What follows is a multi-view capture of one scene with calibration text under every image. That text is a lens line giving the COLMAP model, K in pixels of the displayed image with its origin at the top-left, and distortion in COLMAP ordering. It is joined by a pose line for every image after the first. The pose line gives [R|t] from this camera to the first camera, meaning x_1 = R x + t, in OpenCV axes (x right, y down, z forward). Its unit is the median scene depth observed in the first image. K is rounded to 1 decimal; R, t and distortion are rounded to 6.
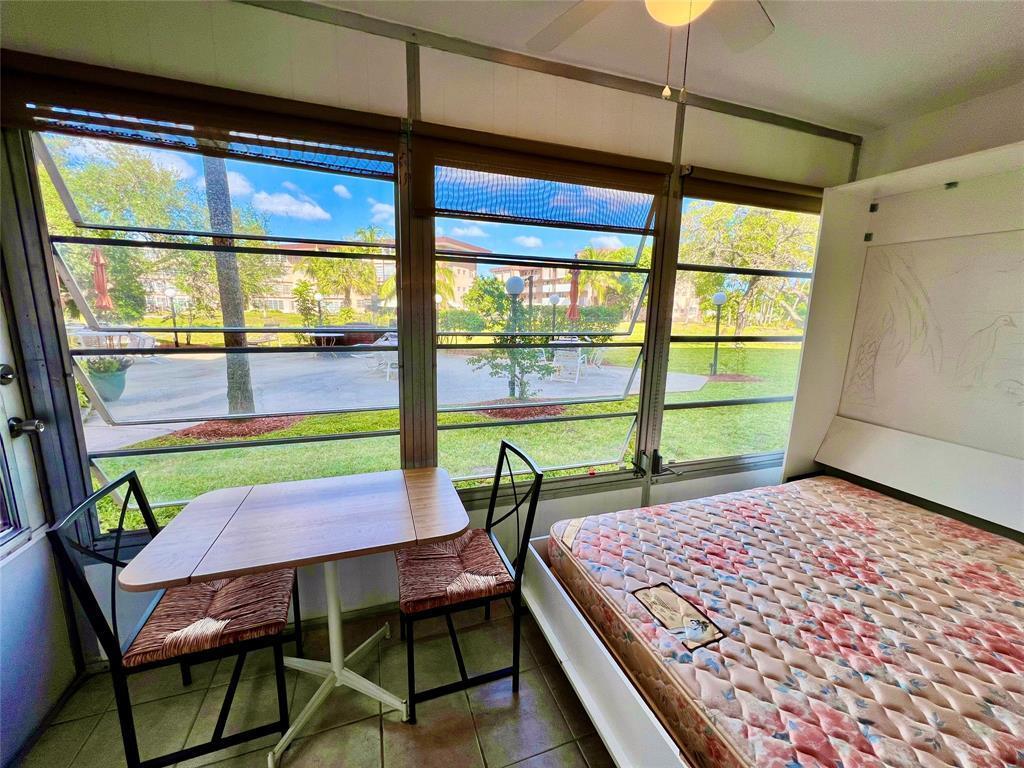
lens RADIAL K [[410.3, 0, 511.7], [0, 410.3, 385.8], [0, 0, 1]] dist [-0.000605, -0.000041]
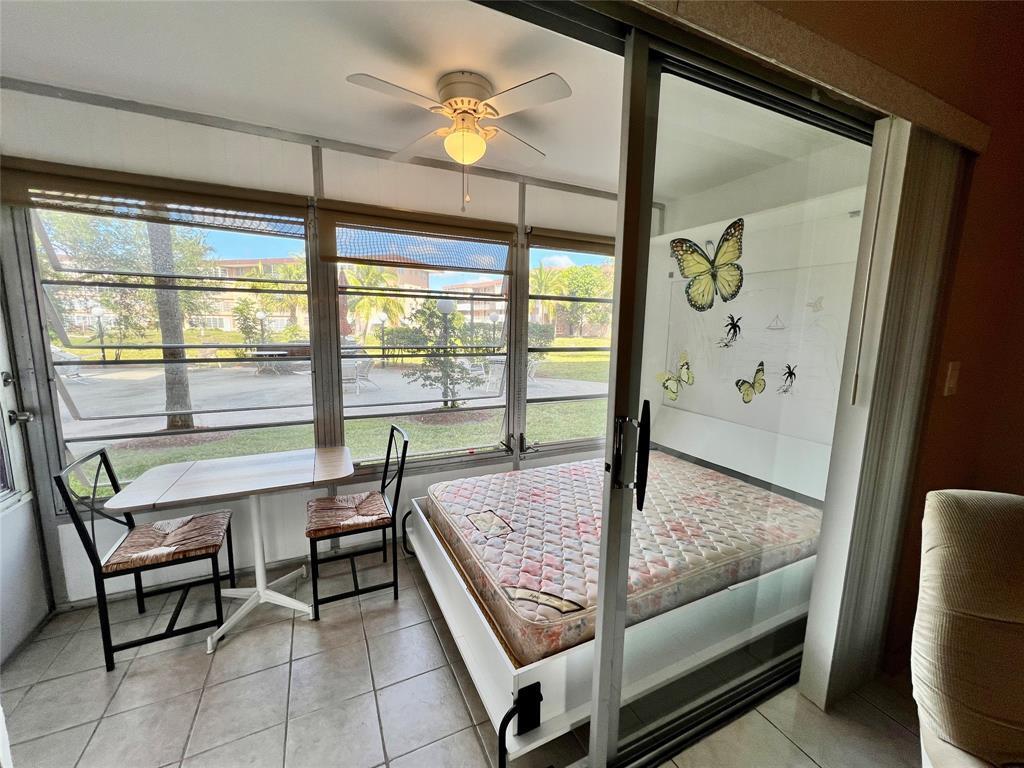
lens RADIAL K [[410.3, 0, 511.9], [0, 410.3, 385.6], [0, 0, 1]] dist [-0.000605, -0.000041]
pose [[0.994199, -0.021174, 0.105454, 0.263345], [0.025327, 0.998949, -0.038200, 0.074184], [-0.104535, 0.040649, 0.993690, -0.454760]]
